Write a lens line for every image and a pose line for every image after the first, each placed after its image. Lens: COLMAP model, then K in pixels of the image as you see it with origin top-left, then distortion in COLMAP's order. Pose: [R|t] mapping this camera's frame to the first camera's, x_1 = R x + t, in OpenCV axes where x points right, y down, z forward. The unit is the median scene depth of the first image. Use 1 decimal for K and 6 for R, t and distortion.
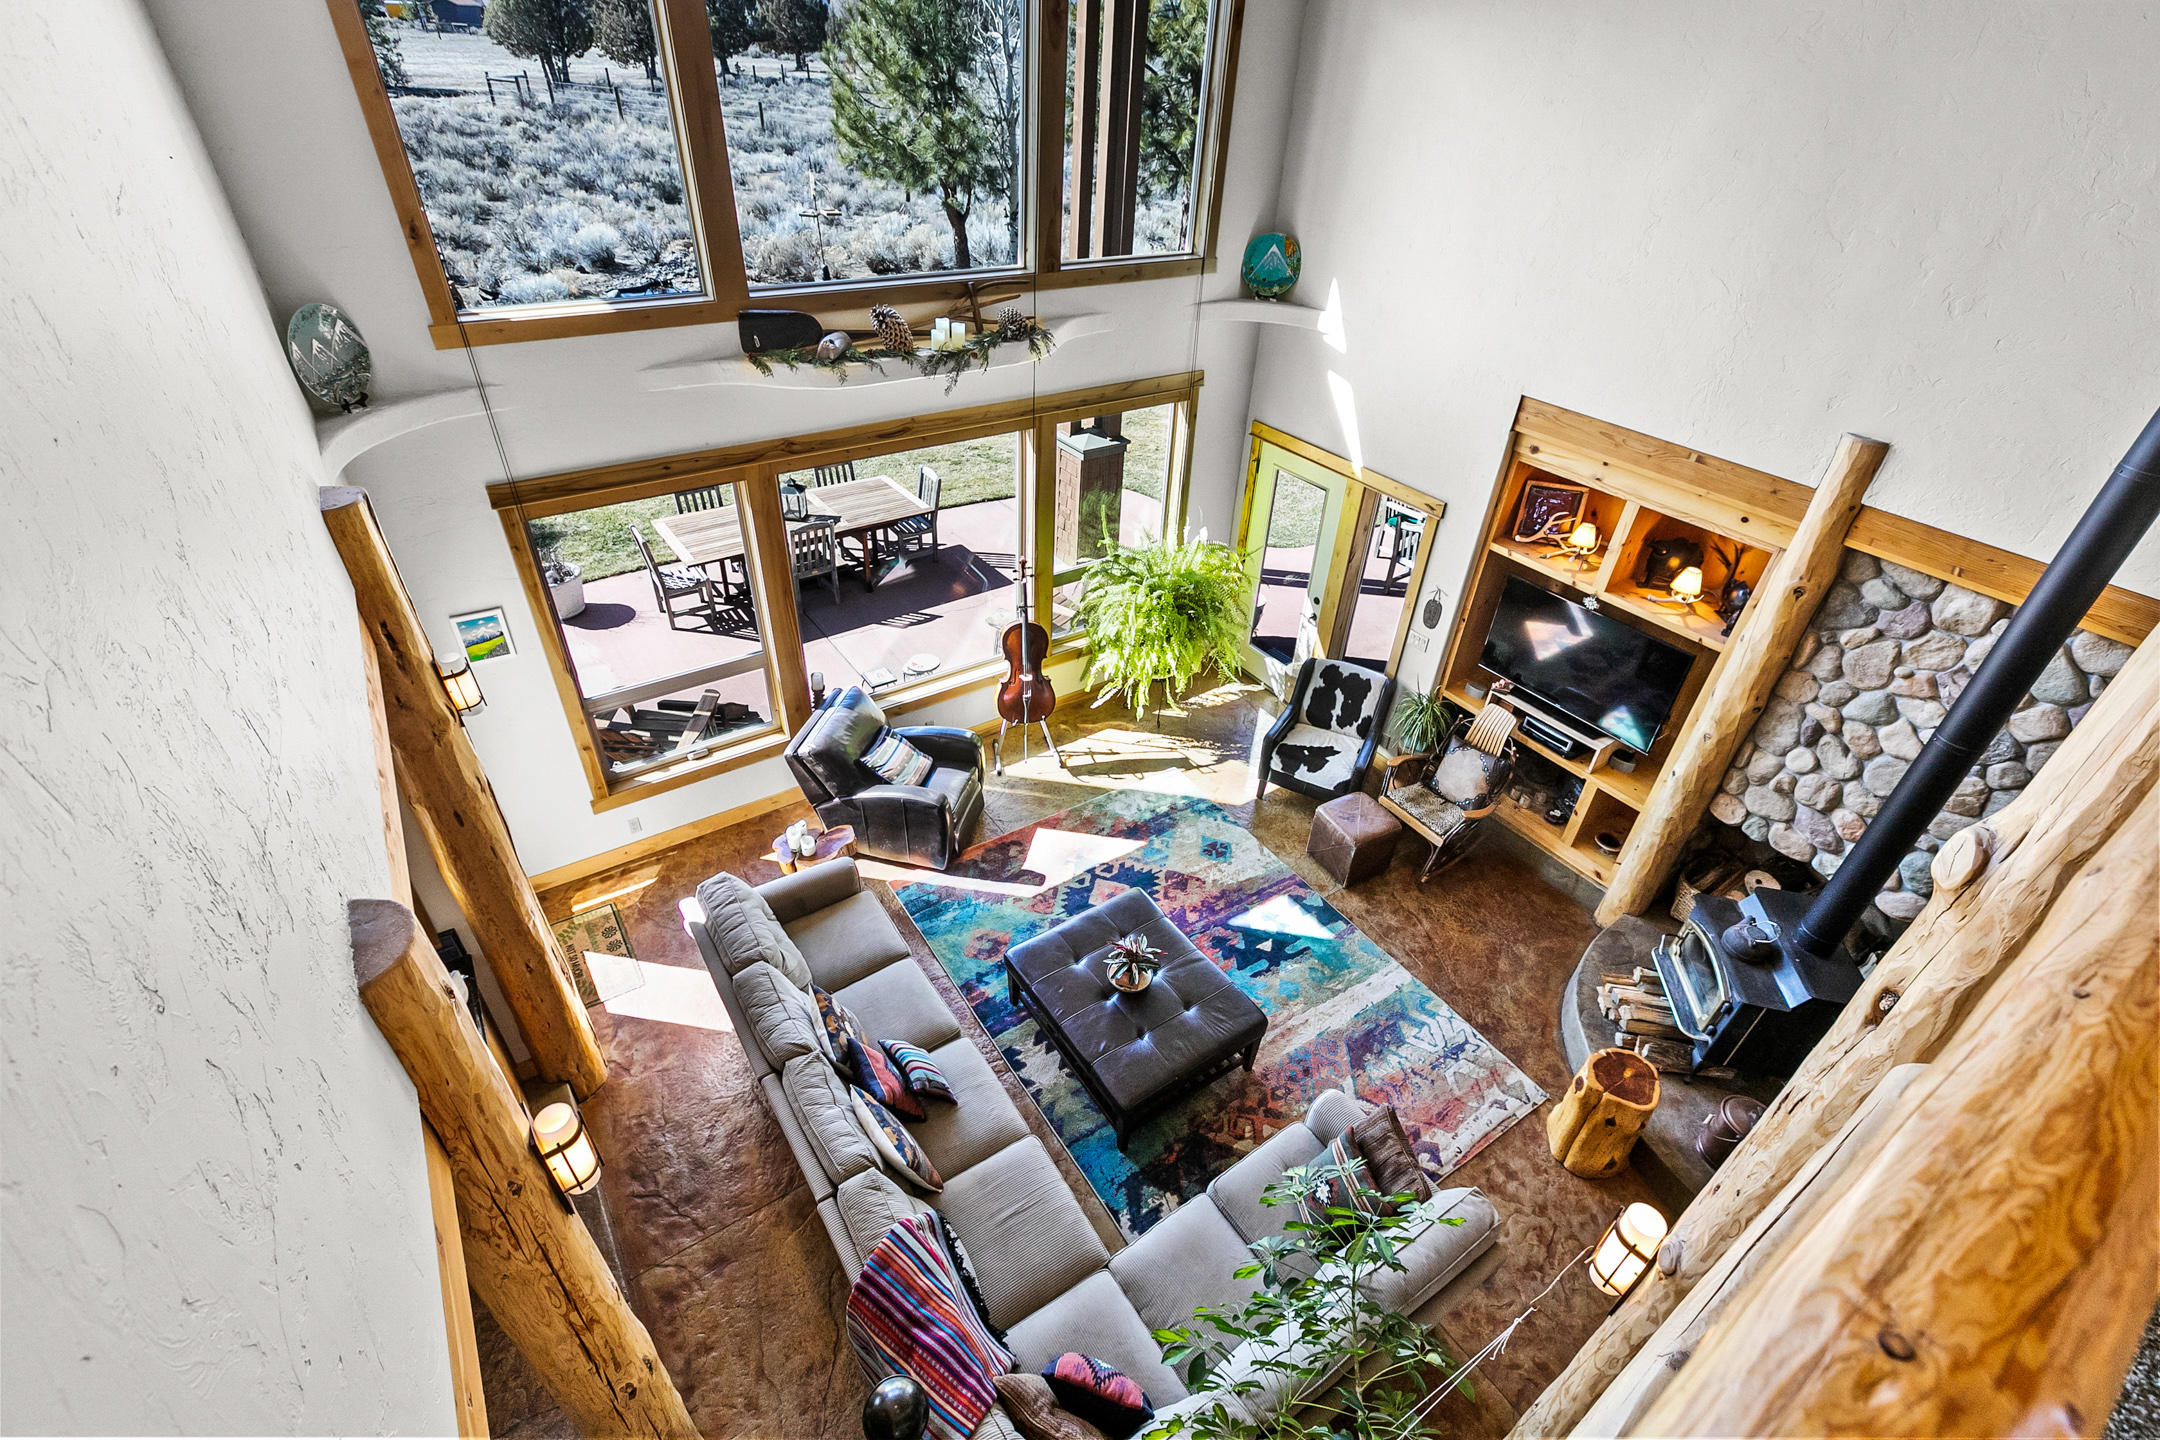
lens RADIAL K [[940.3, 0, 1100.0], [0, 940.3, 716.7], [0, 0, 1]] dist [-0.003524, -0.001846]
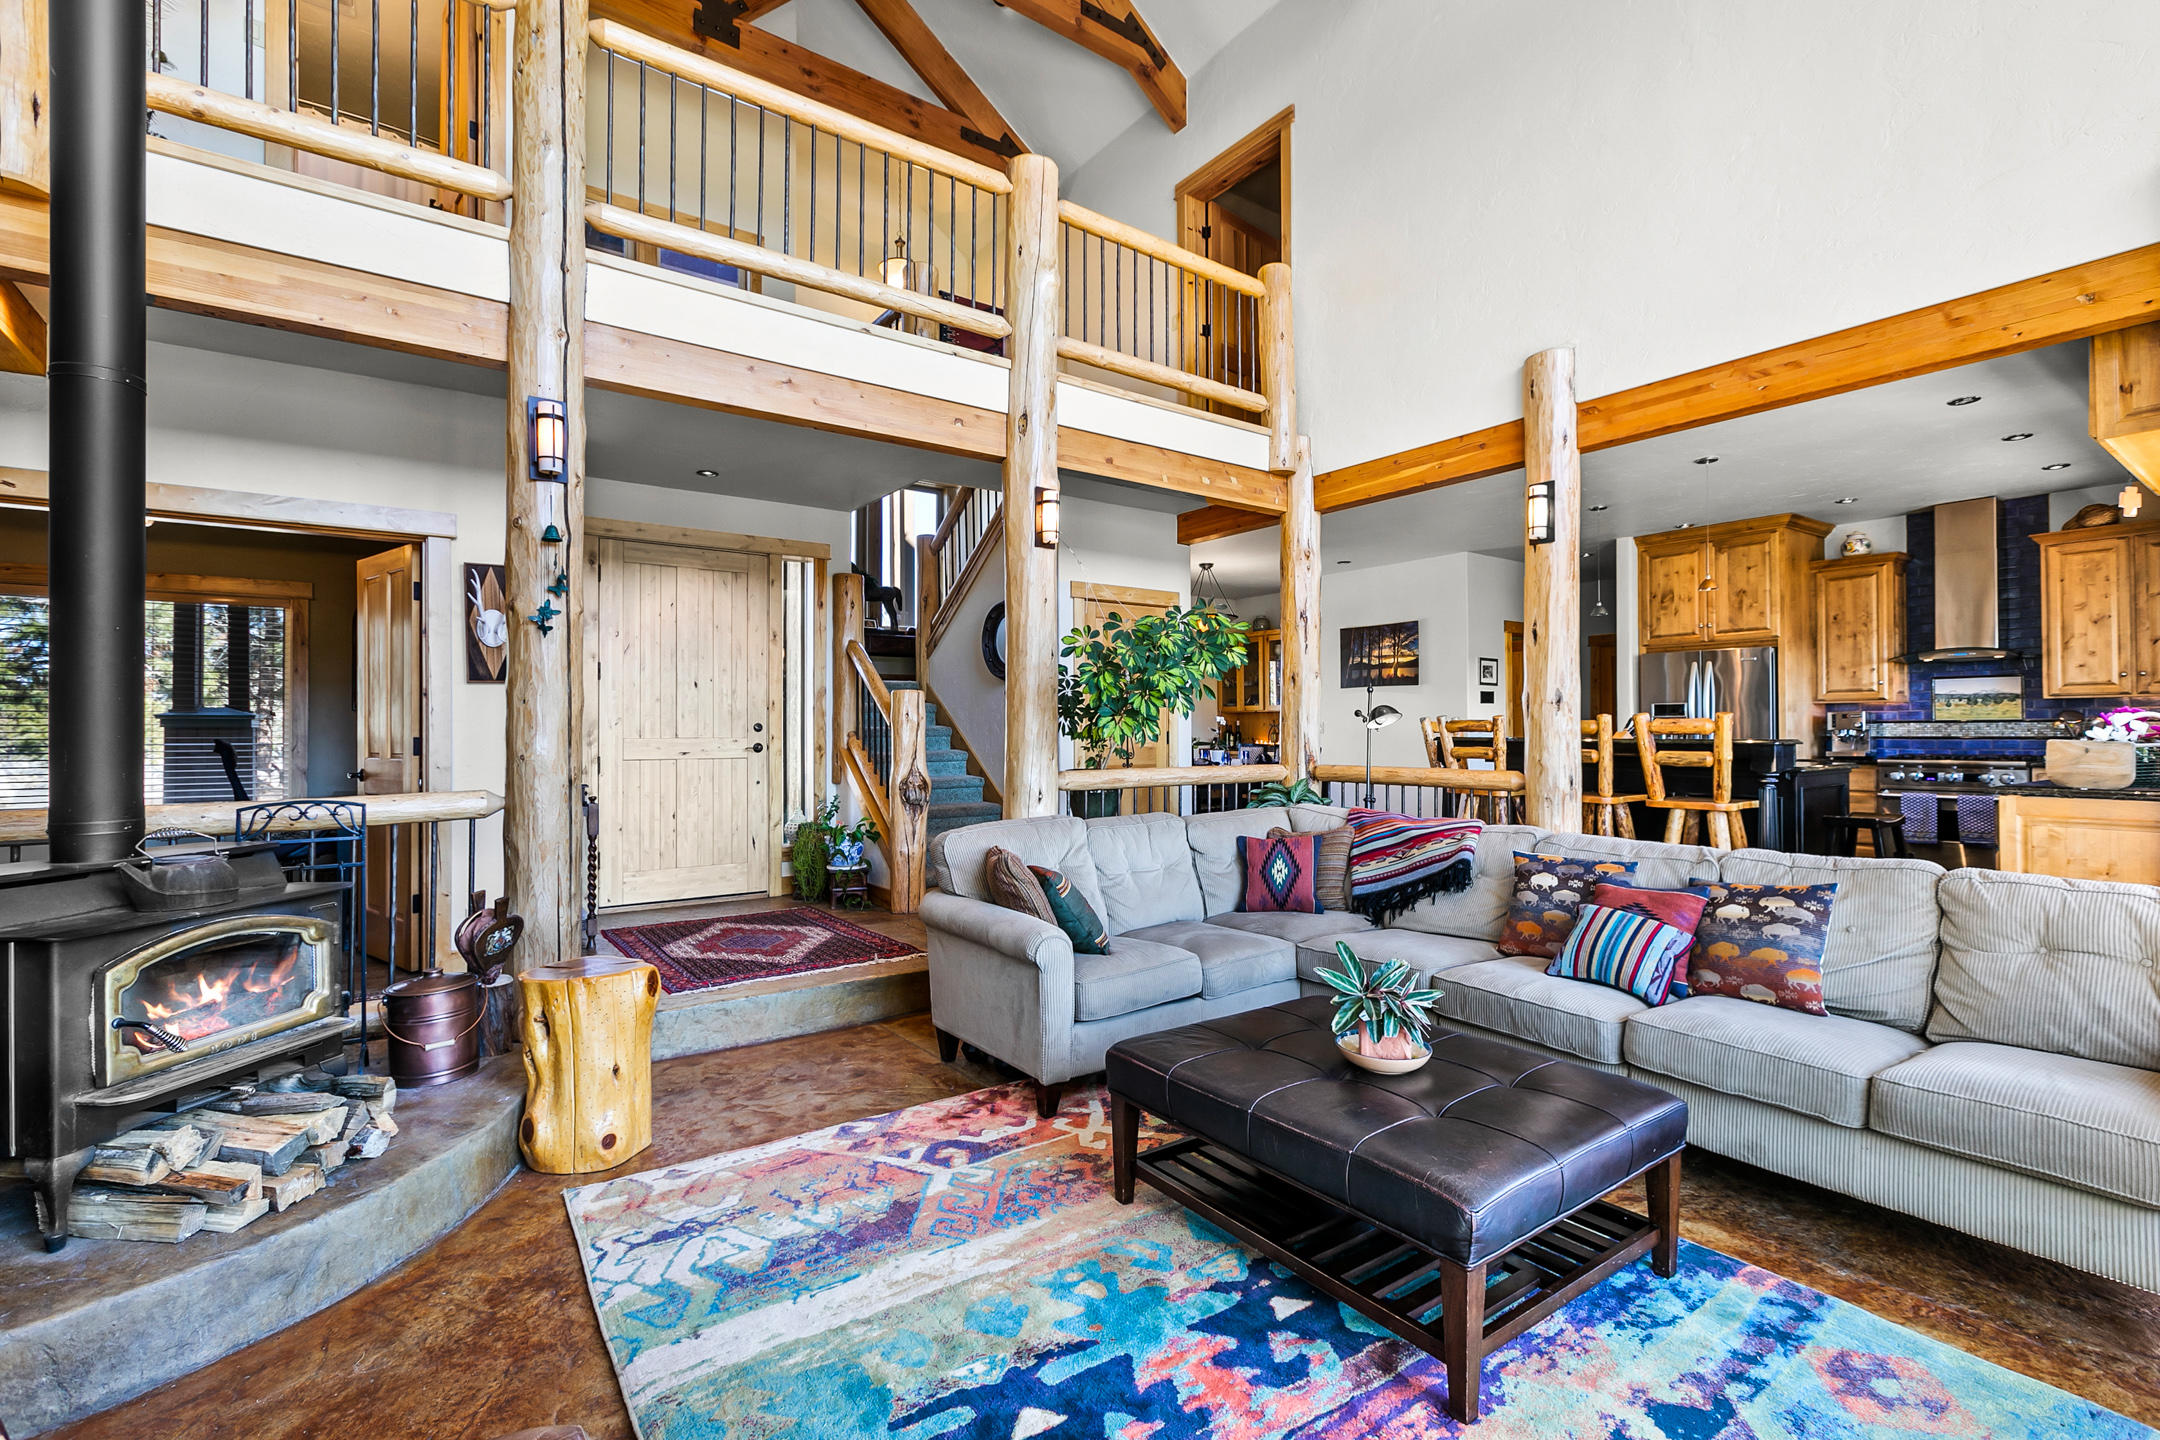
lens RADIAL K [[940.3, 0, 1076.6], [0, 940.3, 720.1], [0, 0, 1]] dist [-0.003524, -0.001846]
pose [[-0.998597, -0.050019, -0.017377, 0.197843], [-0.050997, 0.820137, 0.569890, -0.134256], [-0.014253, 0.569977, -0.821537, 1.233413]]
